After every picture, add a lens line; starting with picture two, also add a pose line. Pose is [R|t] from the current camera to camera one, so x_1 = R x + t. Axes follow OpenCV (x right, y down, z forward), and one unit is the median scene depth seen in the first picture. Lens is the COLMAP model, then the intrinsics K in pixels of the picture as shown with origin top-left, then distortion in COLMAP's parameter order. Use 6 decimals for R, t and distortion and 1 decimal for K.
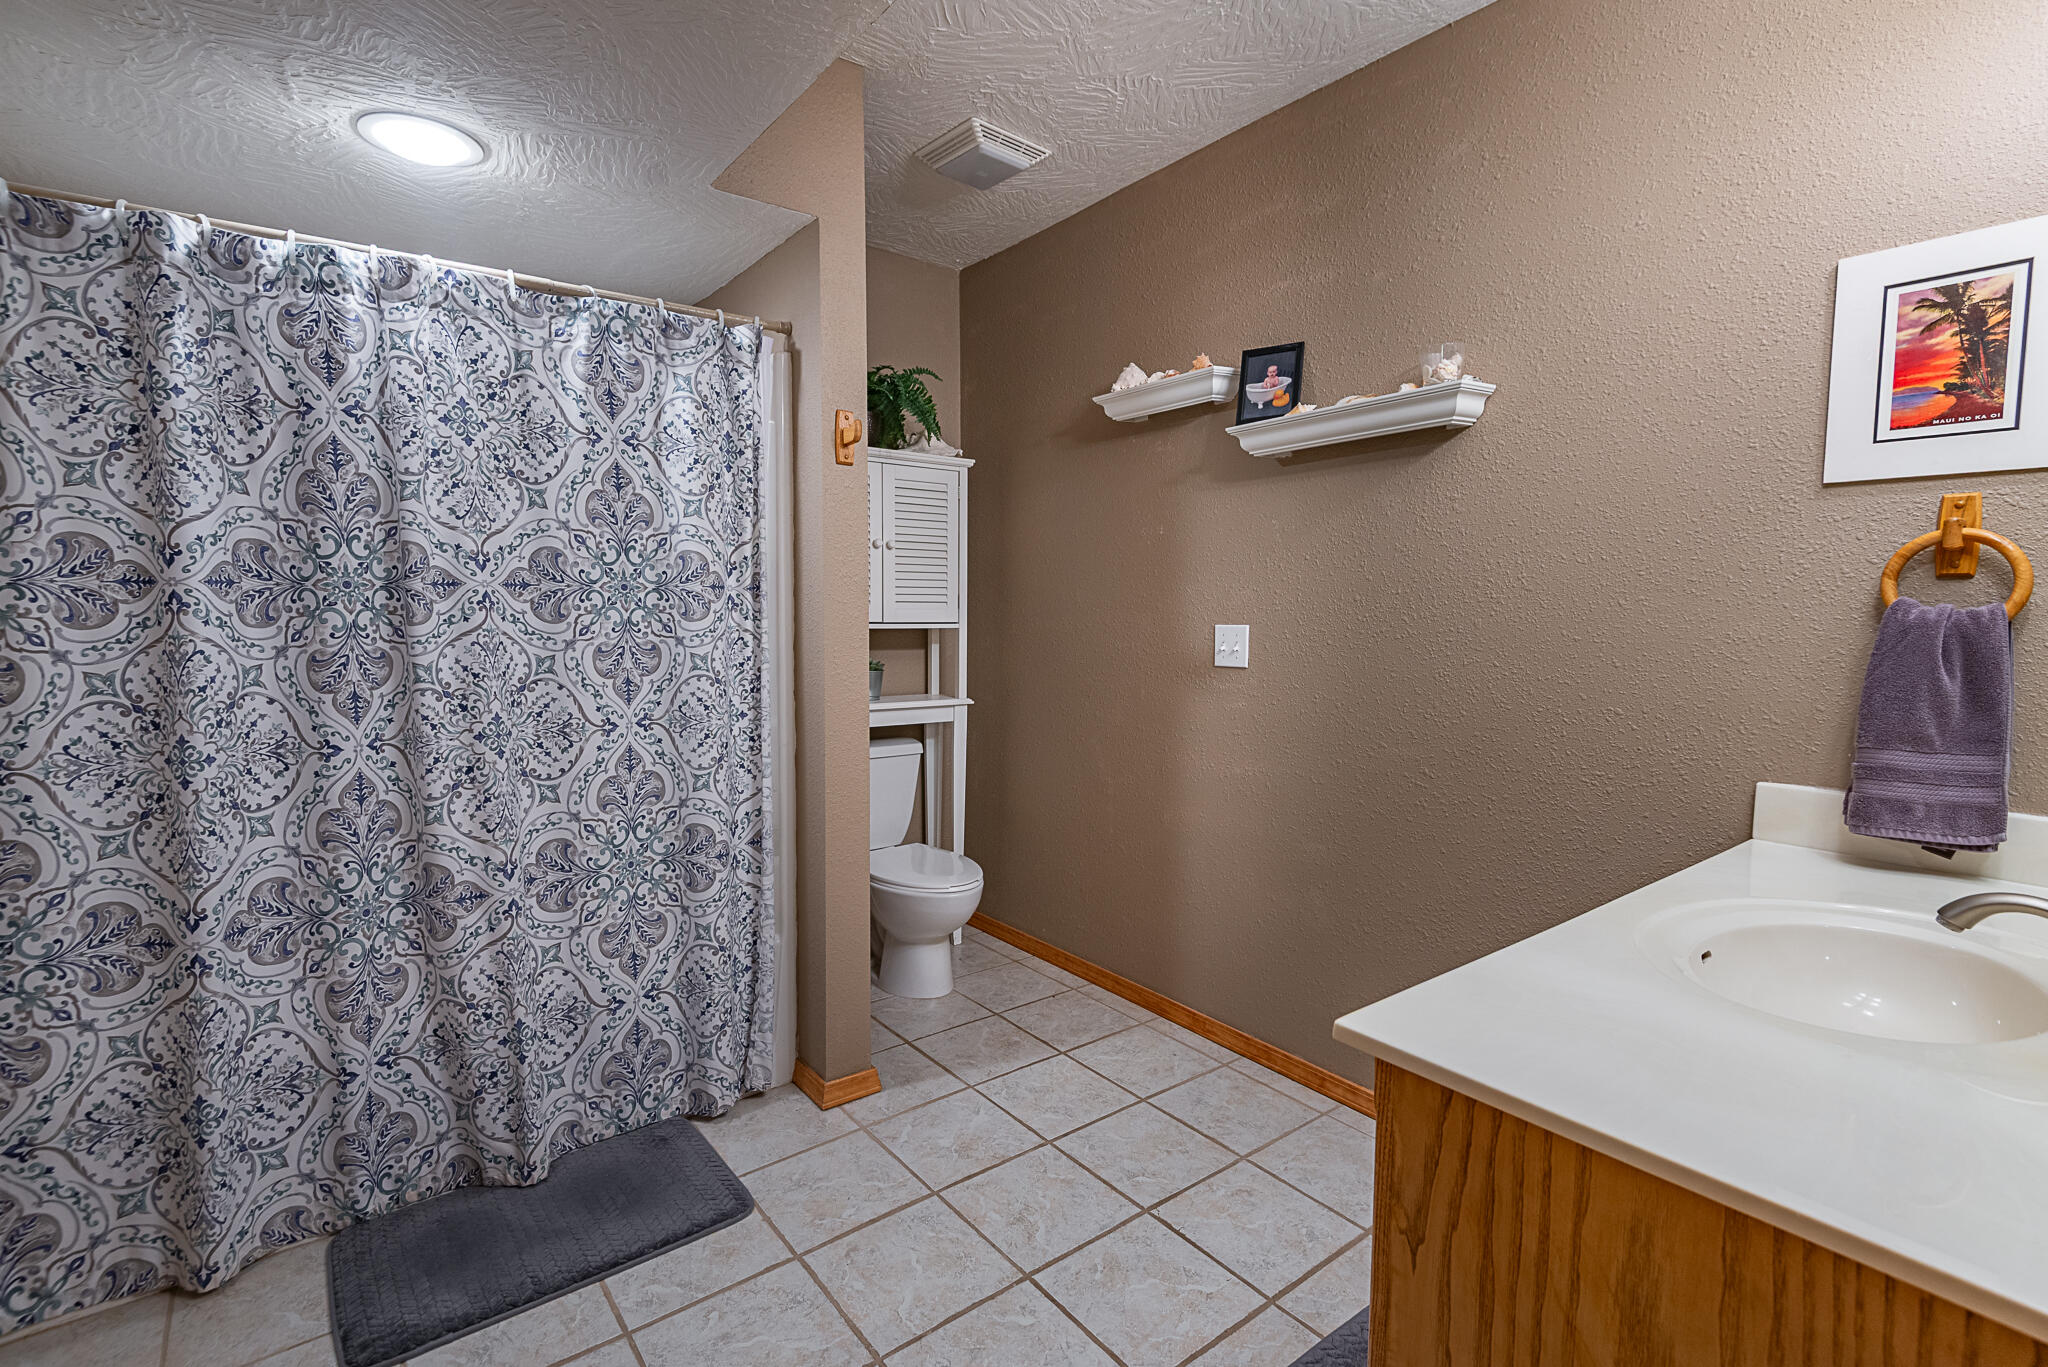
lens RADIAL K [[923.9, 0, 1044.6], [0, 923.9, 675.5], [0, 0, 1]] dist [0.000700, -0.000304]
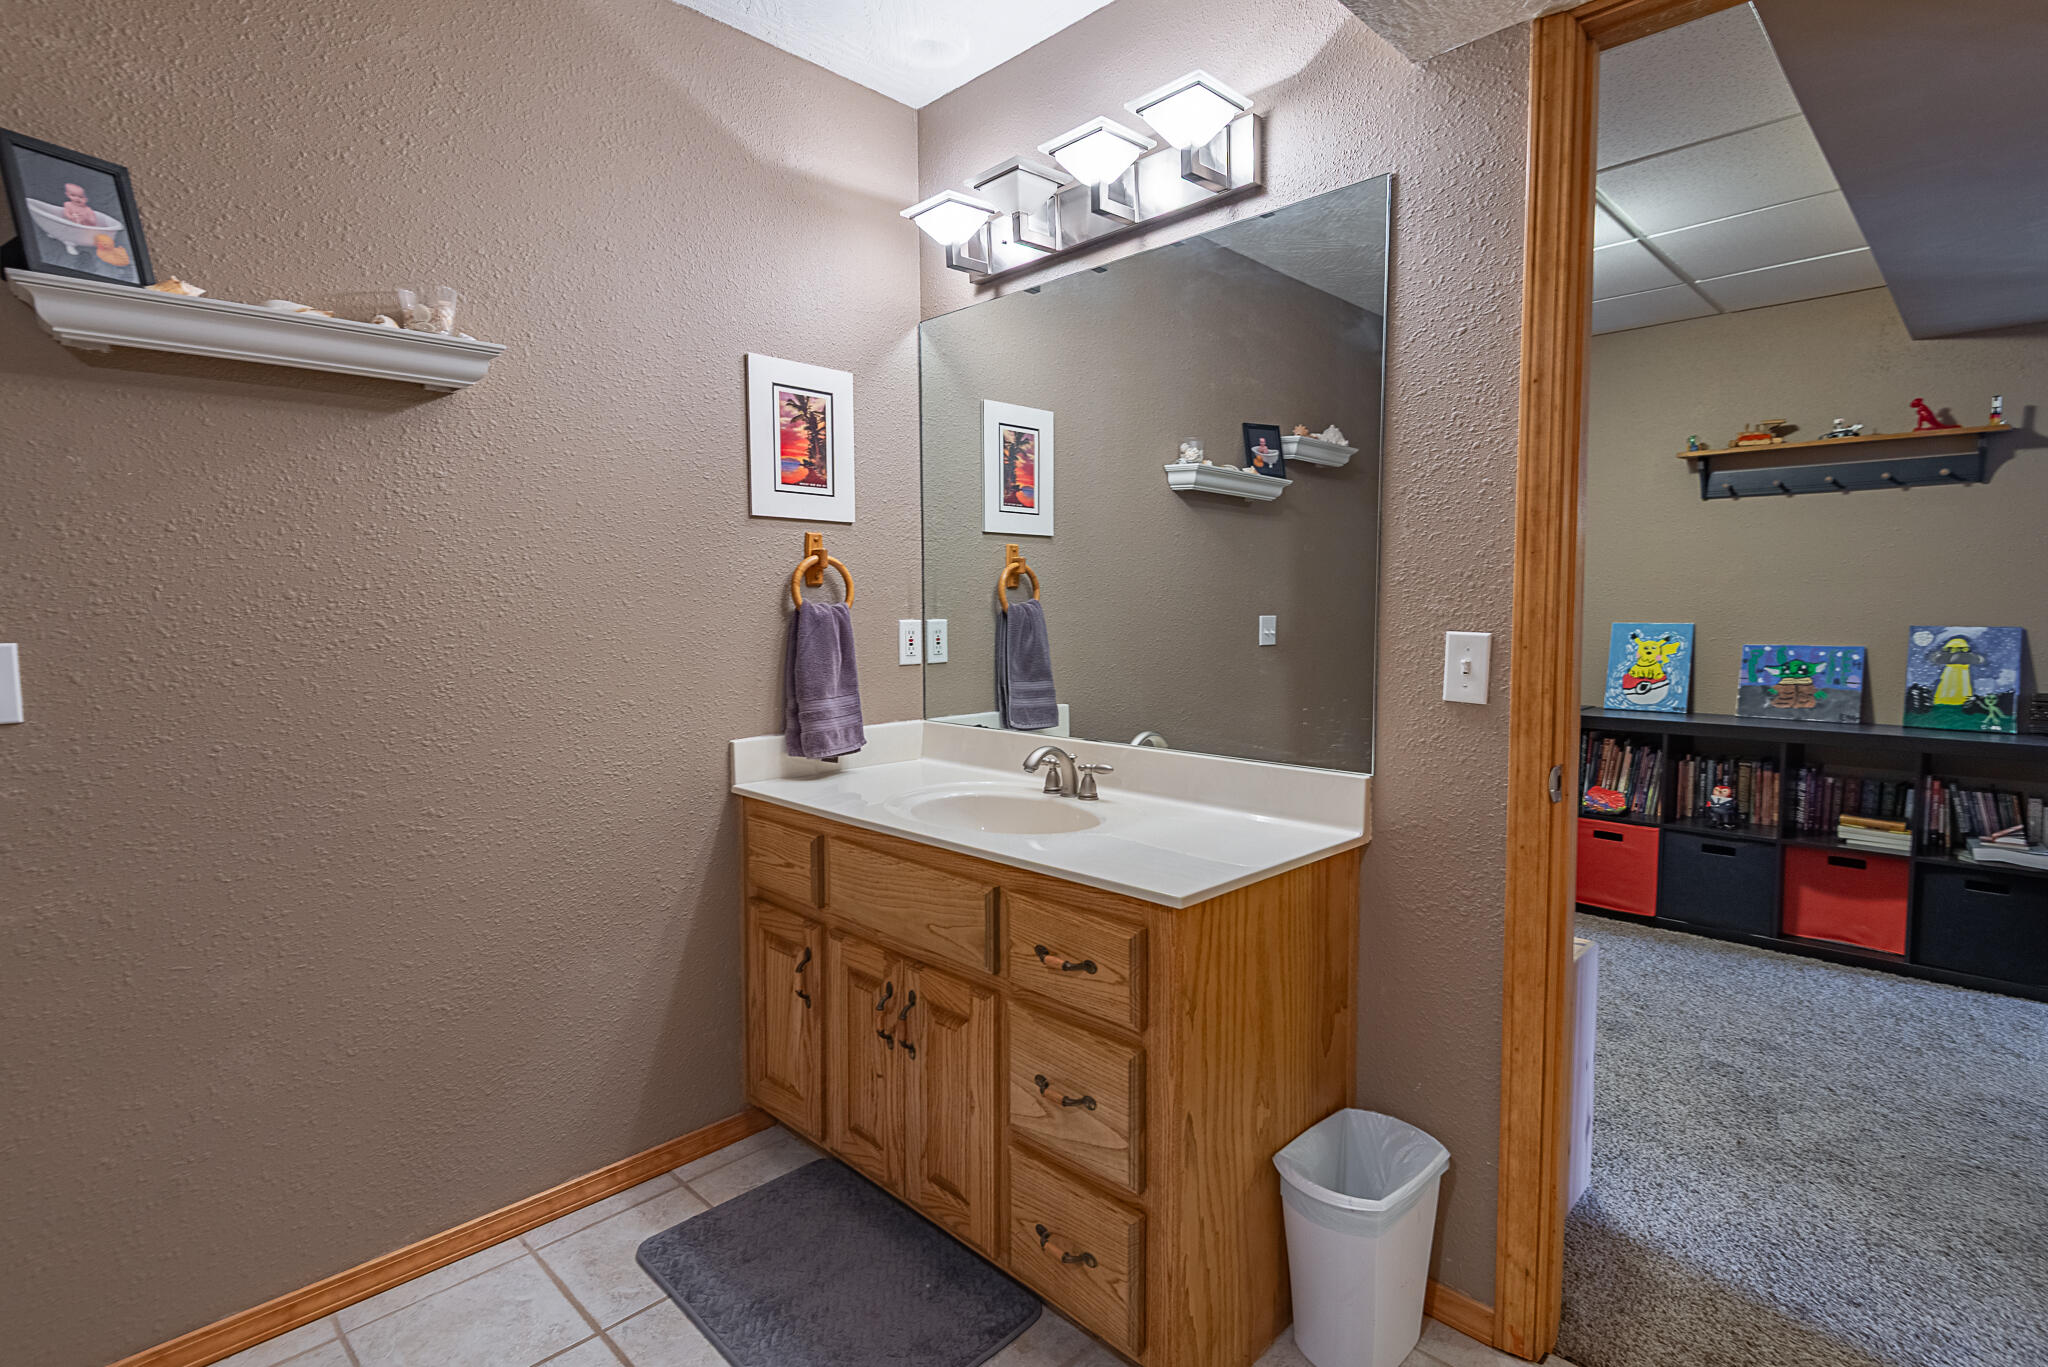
lens RADIAL K [[923.9, 0, 1044.6], [0, 923.9, 675.5], [0, 0, 1]] dist [0.000700, -0.000304]
pose [[-0.082345, -0.078474, 0.993510, -0.615280], [0.078310, 0.993303, 0.084948, -0.058312], [-0.993522, 0.084796, -0.075649, 0.751358]]
